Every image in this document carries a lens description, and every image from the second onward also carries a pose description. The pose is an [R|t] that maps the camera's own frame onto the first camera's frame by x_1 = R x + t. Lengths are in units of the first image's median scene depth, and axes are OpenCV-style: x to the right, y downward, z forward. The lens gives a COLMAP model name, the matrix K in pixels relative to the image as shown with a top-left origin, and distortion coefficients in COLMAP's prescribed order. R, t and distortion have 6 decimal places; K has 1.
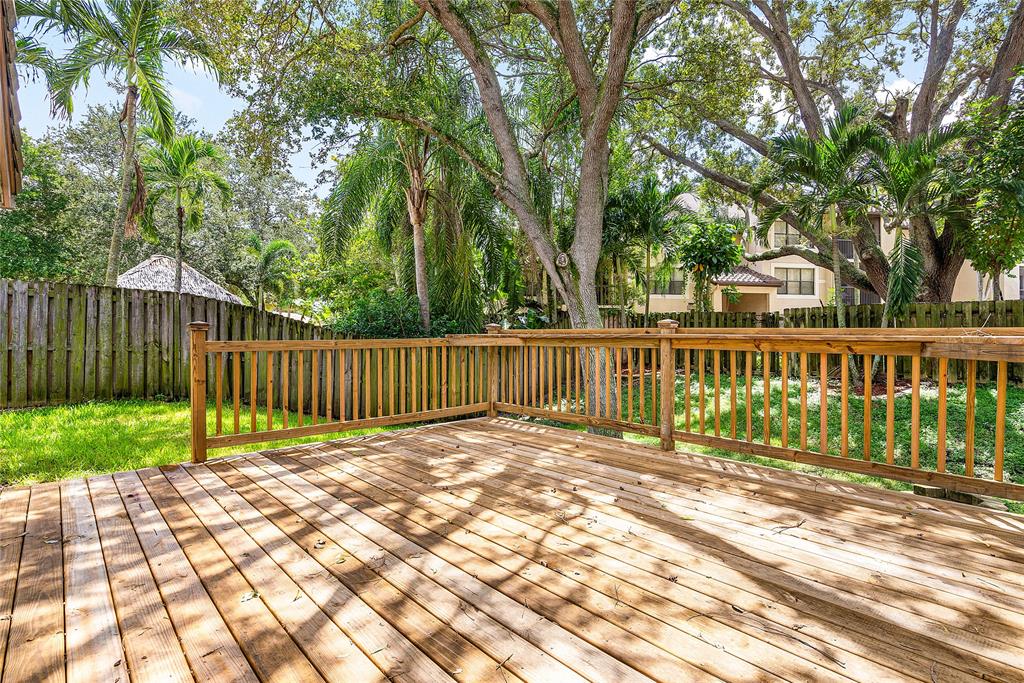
lens RADIAL K [[478.1, 0, 518.1], [0, 478.1, 331.6], [0, 0, 1]] dist [-0.005095, -0.000378]
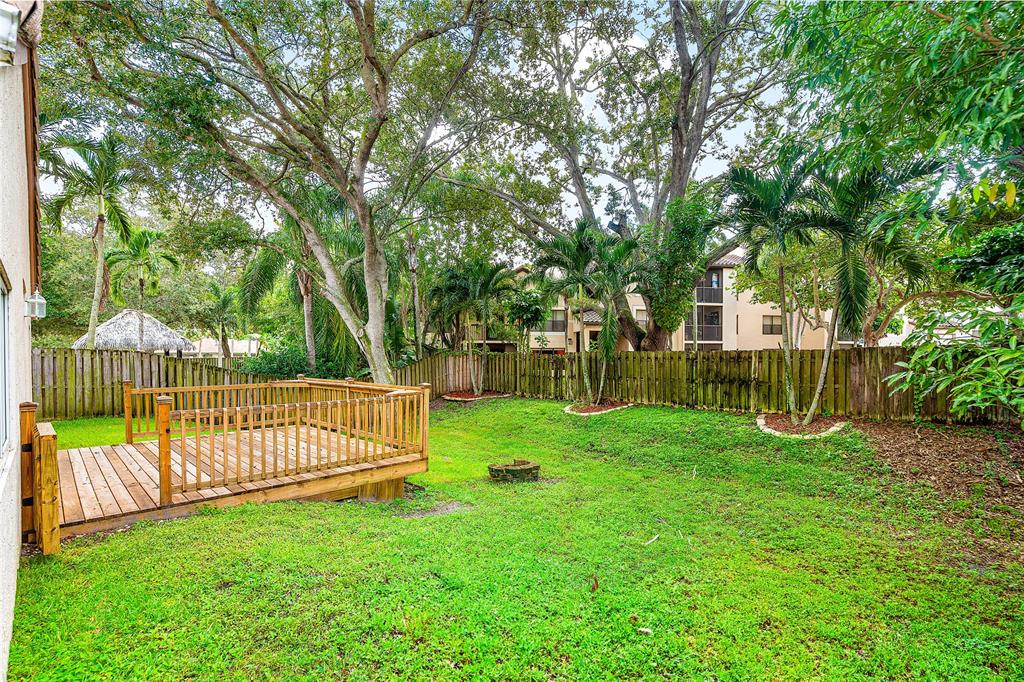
lens RADIAL K [[482.6, 0, 515.3], [0, 482.6, 365.7], [0, 0, 1]] dist [-0.006404, 0.001895]
pose [[0.999971, -0.003326, 0.006864, 0.460823], [0.003112, 0.999519, 0.030855, -0.063103], [-0.006963, -0.030833, 0.999500, -0.514981]]
